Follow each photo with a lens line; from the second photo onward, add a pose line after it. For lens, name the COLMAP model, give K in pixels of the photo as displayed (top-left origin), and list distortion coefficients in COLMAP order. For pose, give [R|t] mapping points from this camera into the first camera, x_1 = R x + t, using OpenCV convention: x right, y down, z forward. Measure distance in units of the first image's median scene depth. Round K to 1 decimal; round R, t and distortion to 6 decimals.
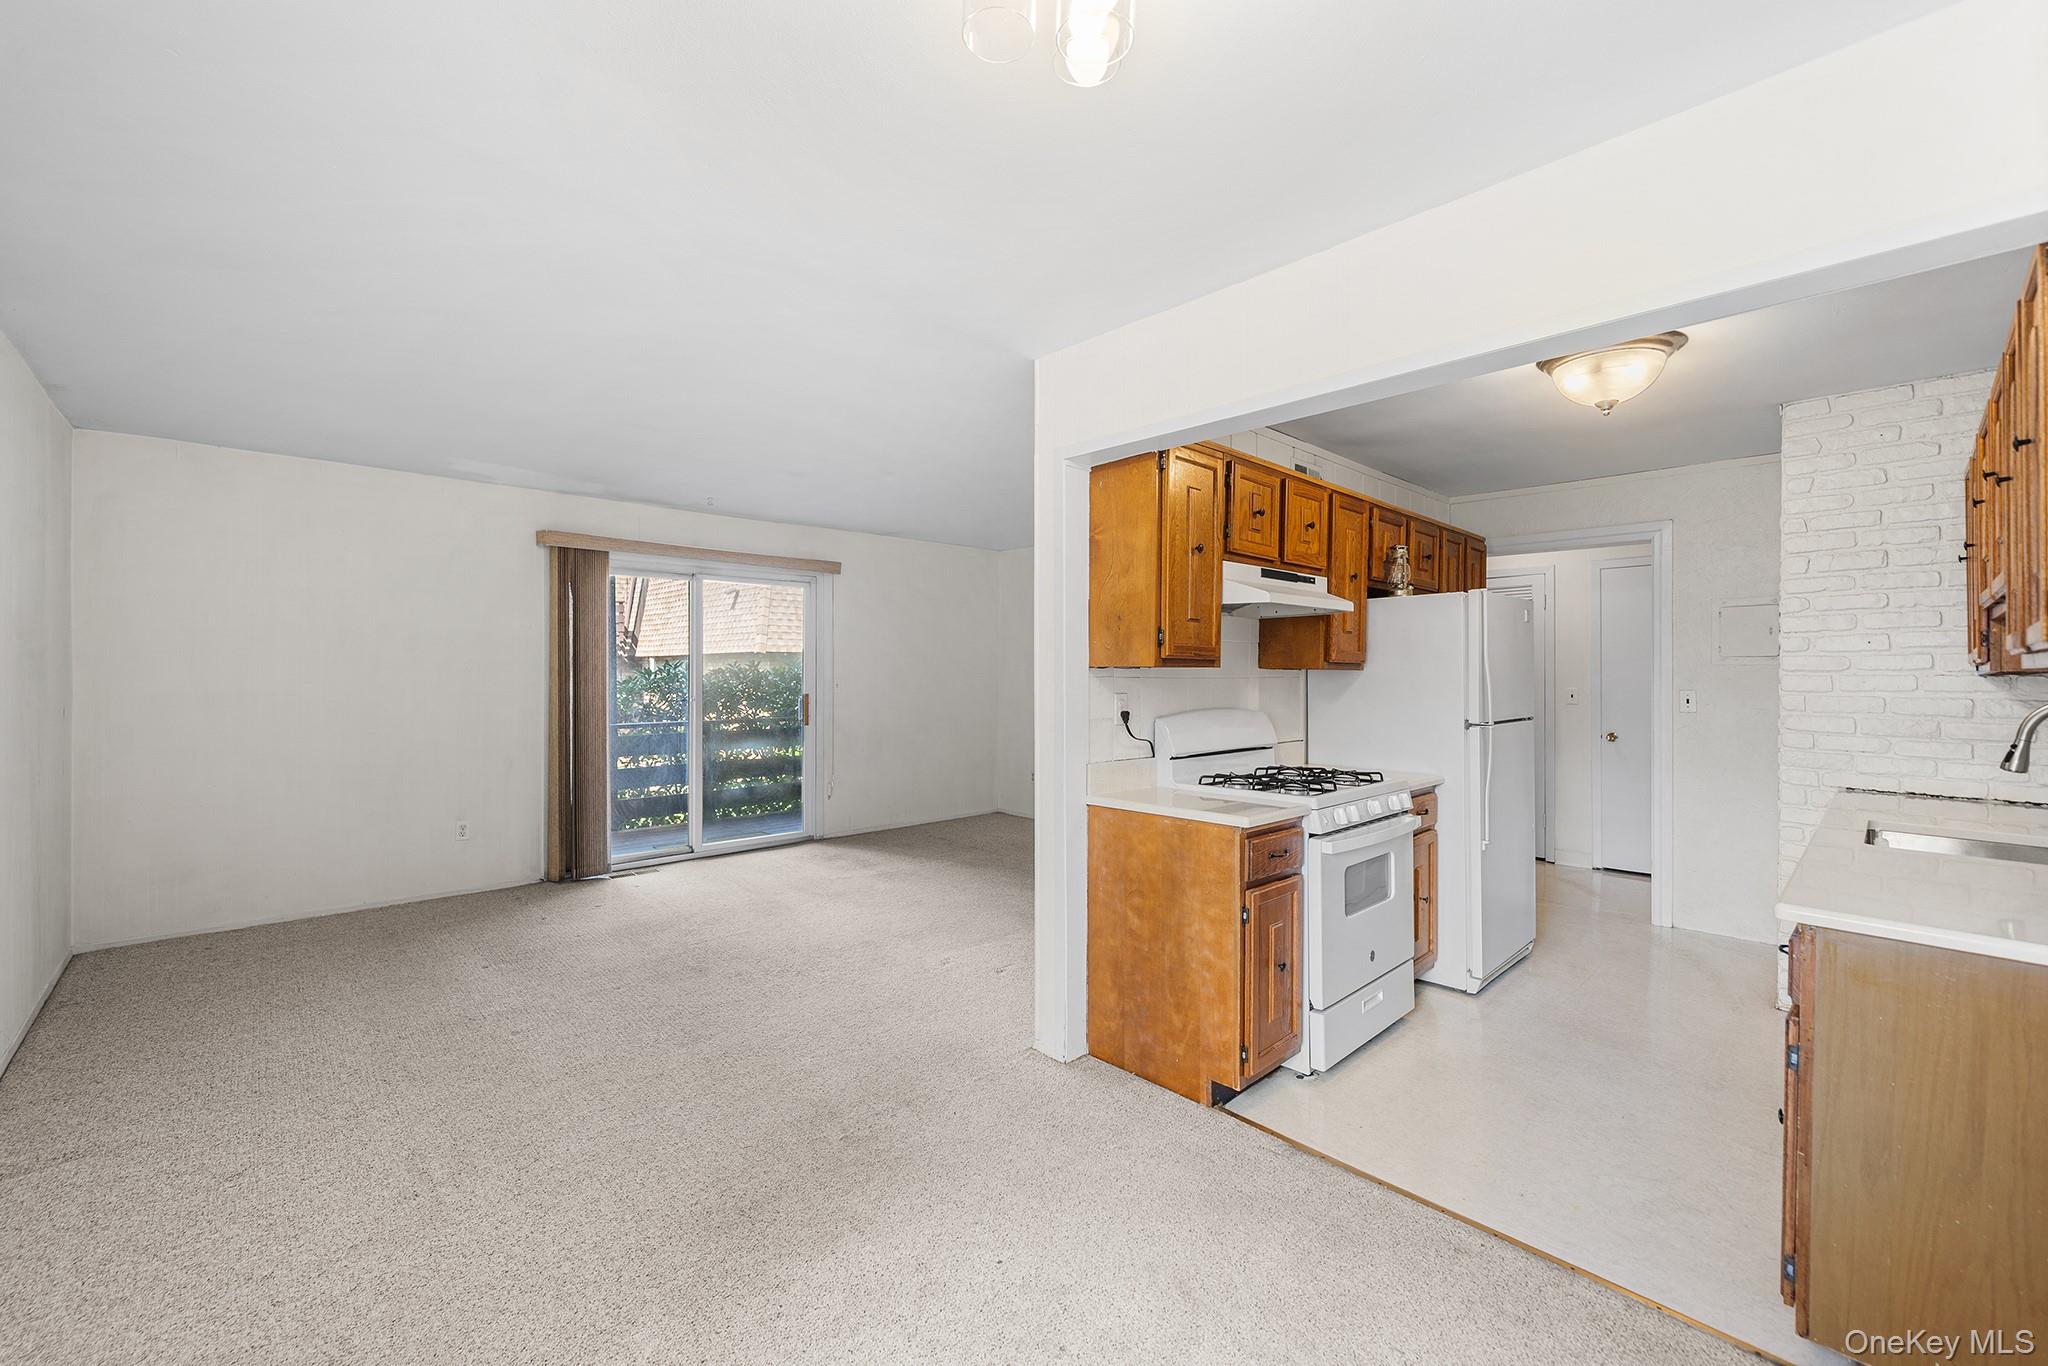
lens RADIAL K [[815.9, 0, 1017.3], [0, 815.9, 675.8], [0, 0, 1]] dist [-0.001639, -0.000032]
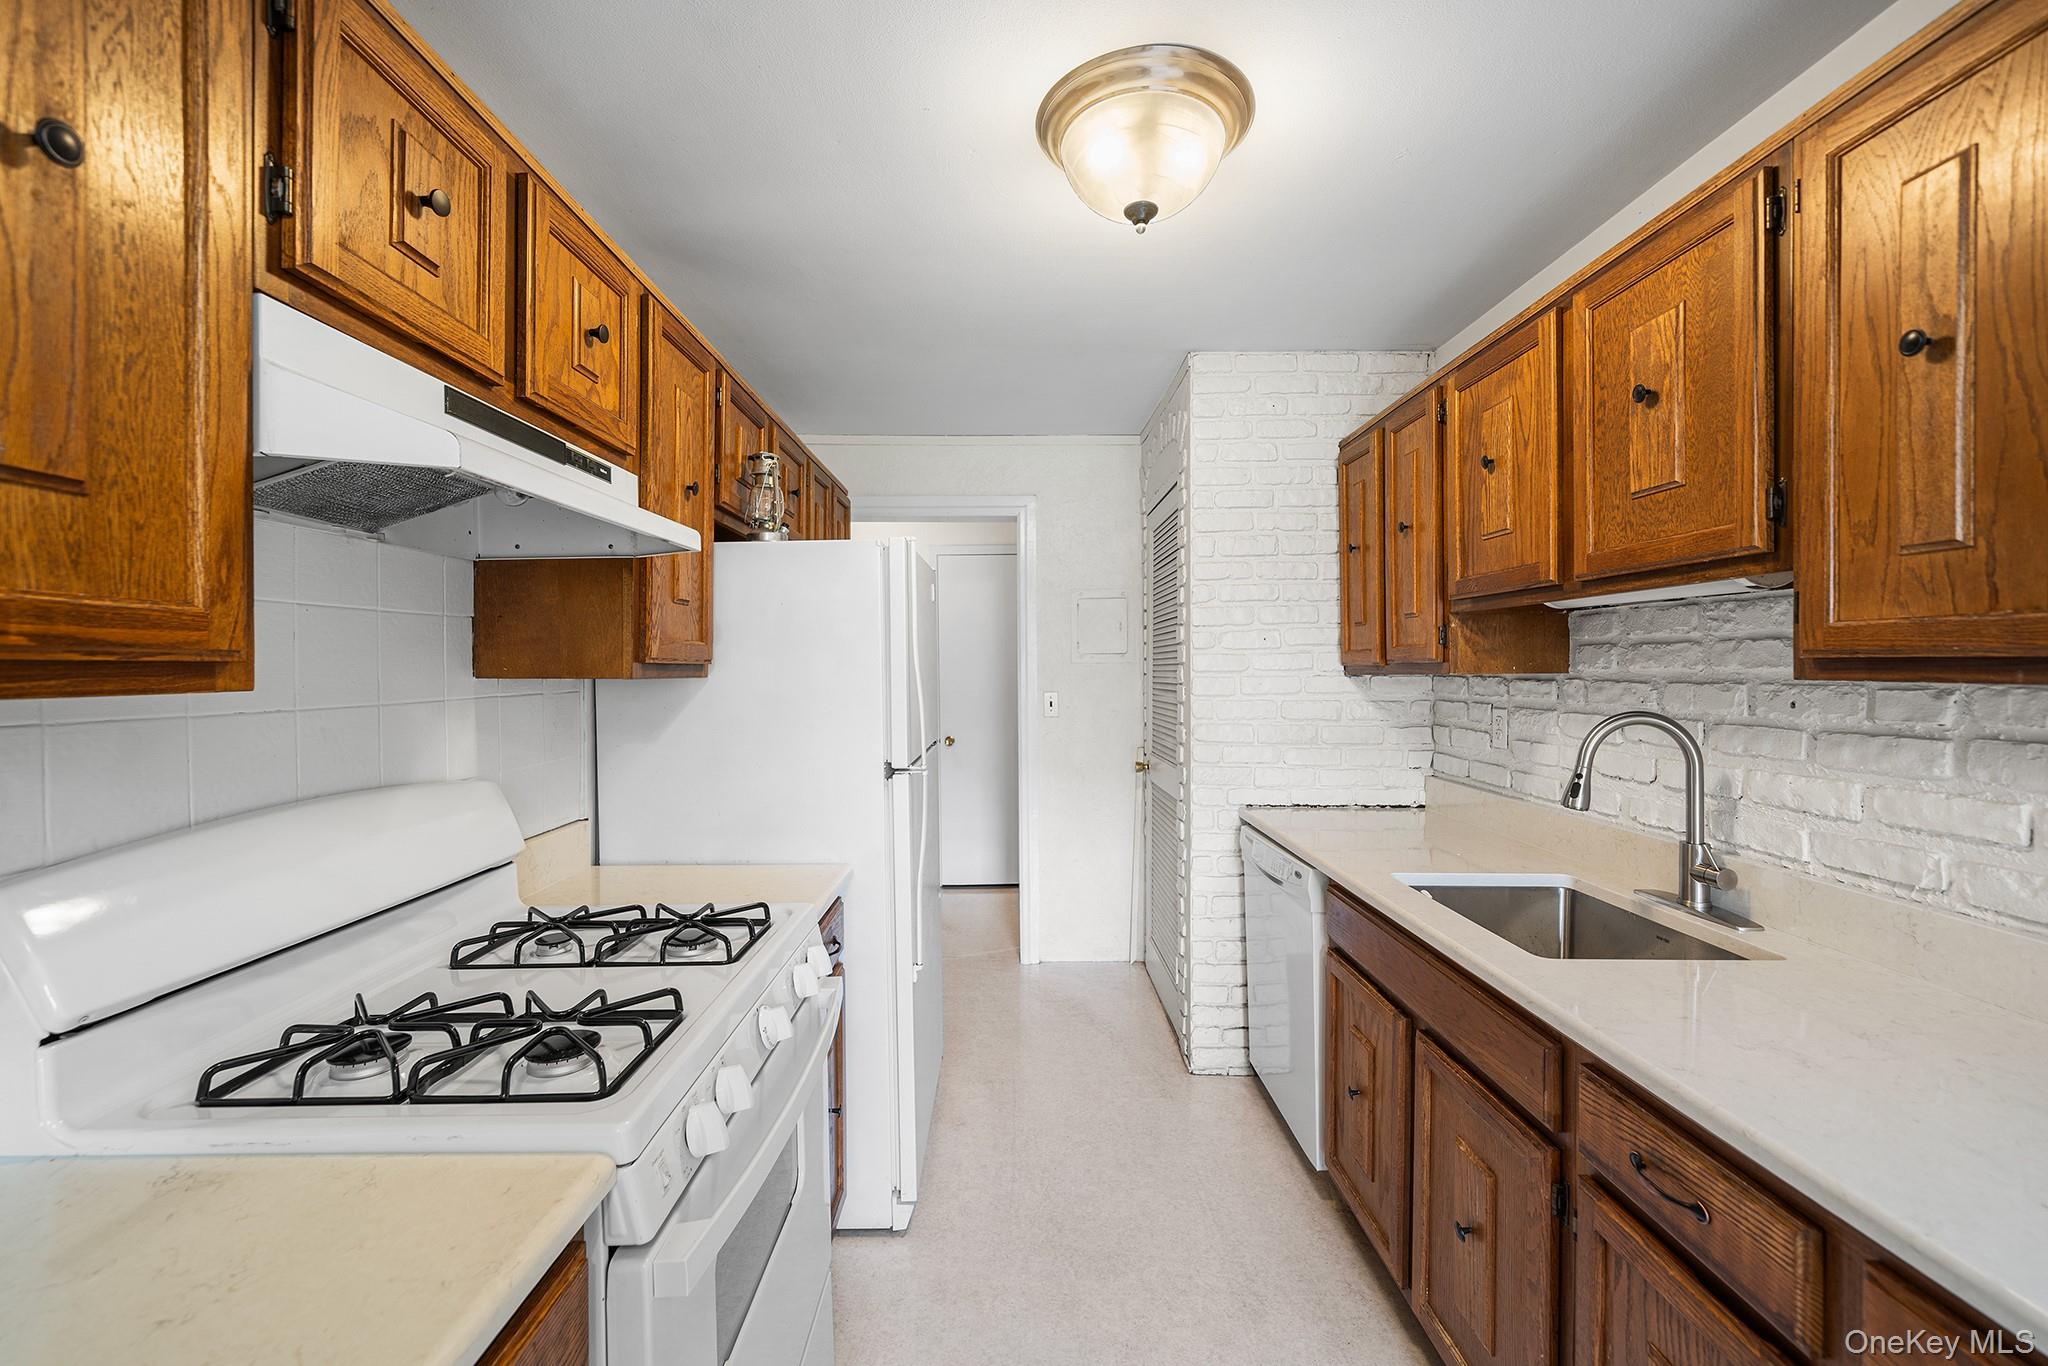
lens RADIAL K [[815.9, 0, 1004.8], [0, 815.9, 673.2], [0, 0, 1]] dist [-0.001639, -0.000032]
pose [[0.693360, -0.012941, 0.720475, 0.215703], [0.010037, 0.999915, 0.008301, -0.014438], [-0.720522, 0.001476, 0.693431, 0.601333]]
